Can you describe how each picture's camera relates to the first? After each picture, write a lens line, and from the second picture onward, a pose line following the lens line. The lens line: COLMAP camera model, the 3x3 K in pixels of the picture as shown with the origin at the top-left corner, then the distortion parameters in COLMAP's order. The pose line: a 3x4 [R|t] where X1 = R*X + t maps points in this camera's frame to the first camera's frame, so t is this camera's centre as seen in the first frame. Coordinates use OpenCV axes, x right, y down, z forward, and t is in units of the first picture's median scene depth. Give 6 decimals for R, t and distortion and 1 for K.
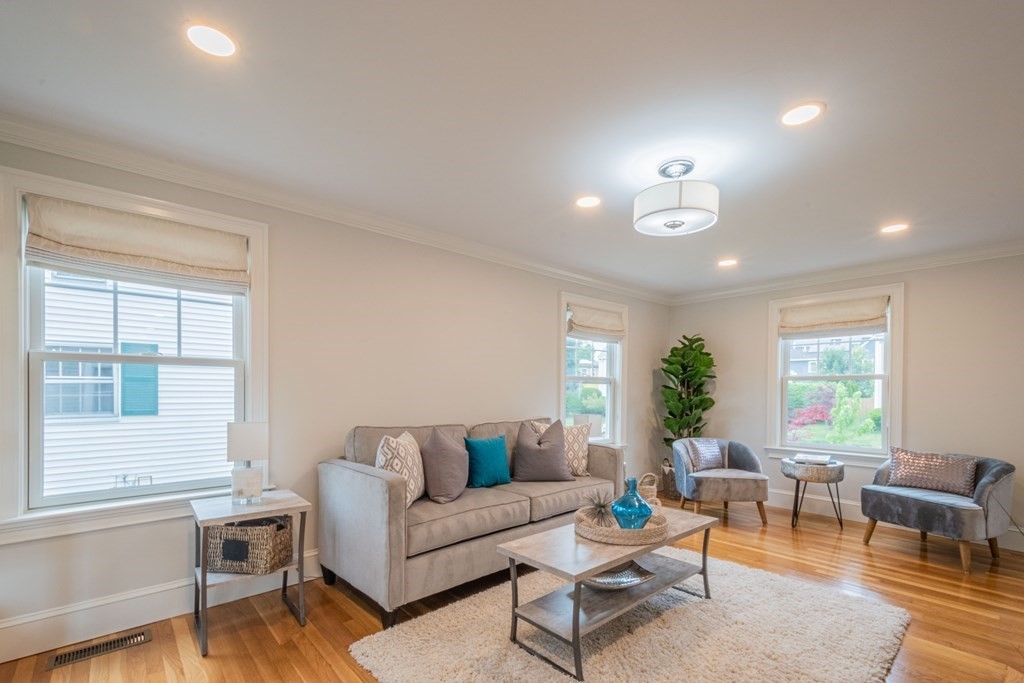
lens RADIAL K [[460.2, 0, 532.7], [0, 460.2, 399.1], [0, 0, 1]] dist [0.015651, 0.000044]
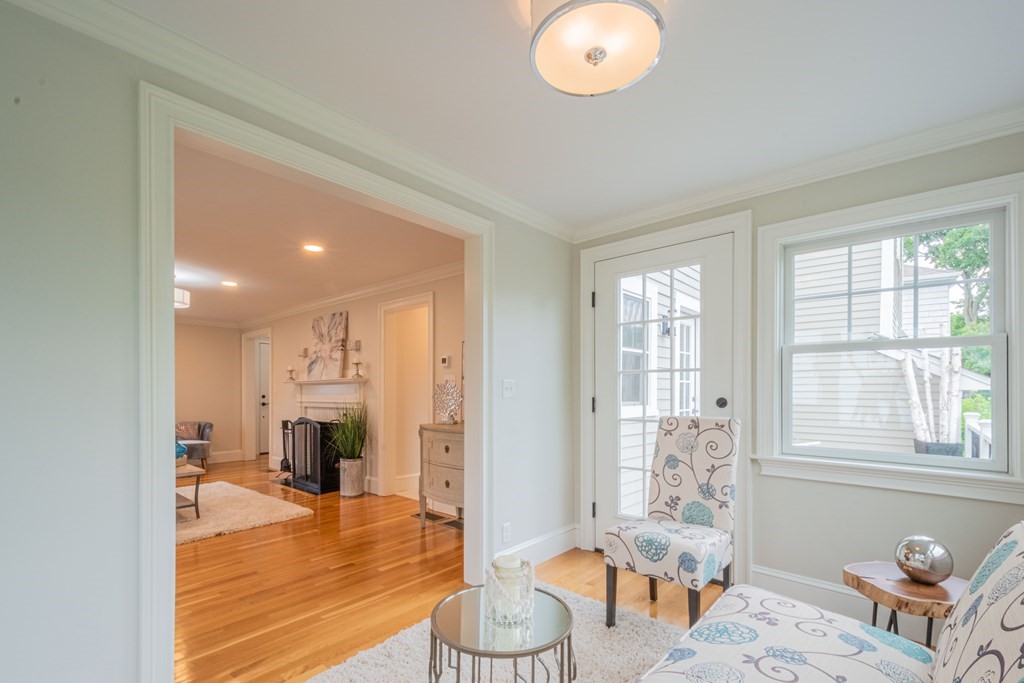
lens RADIAL K [[460.2, 0, 505.7], [0, 460.2, 391.7], [0, 0, 1]] dist [0.015651, 0.000044]
pose [[-0.114806, -0.005453, 0.993373, -1.093716], [0.012227, 0.999901, 0.006902, -0.004724], [-0.993313, 0.012938, -0.114728, -0.112942]]
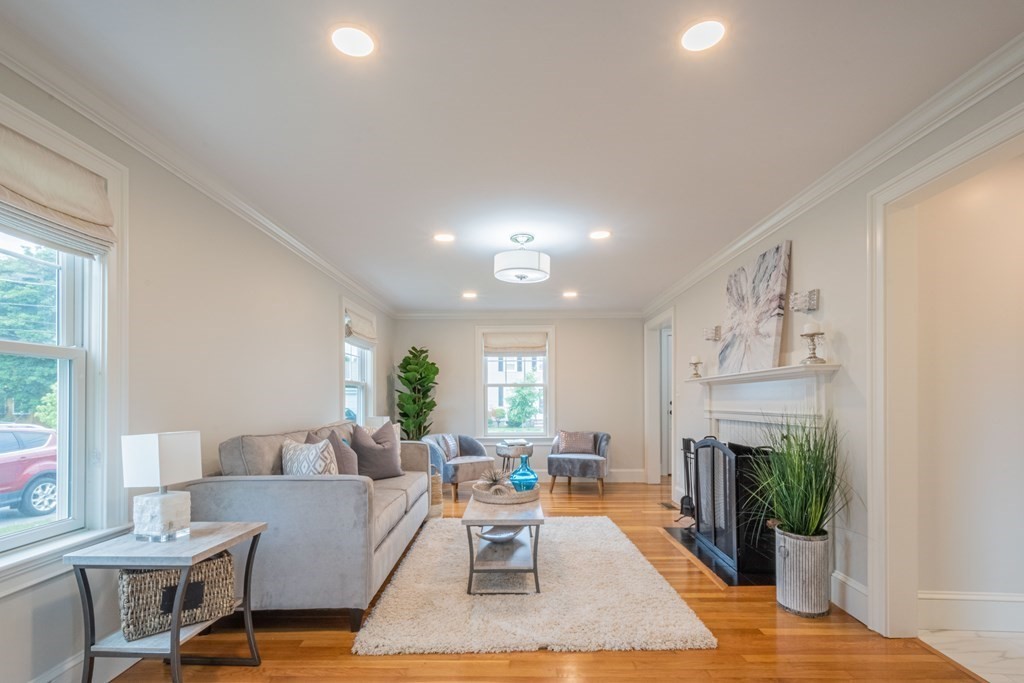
lens RADIAL K [[471.5, 0, 516.3], [0, 471.5, 402.2], [0, 0, 1]] dist [0.008796, -0.001657]
pose [[0.669822, -0.013616, 0.742396, -0.483669], [0.018144, 0.999833, 0.001967, 0.003742], [-0.742300, 0.012153, 0.669958, 0.026735]]
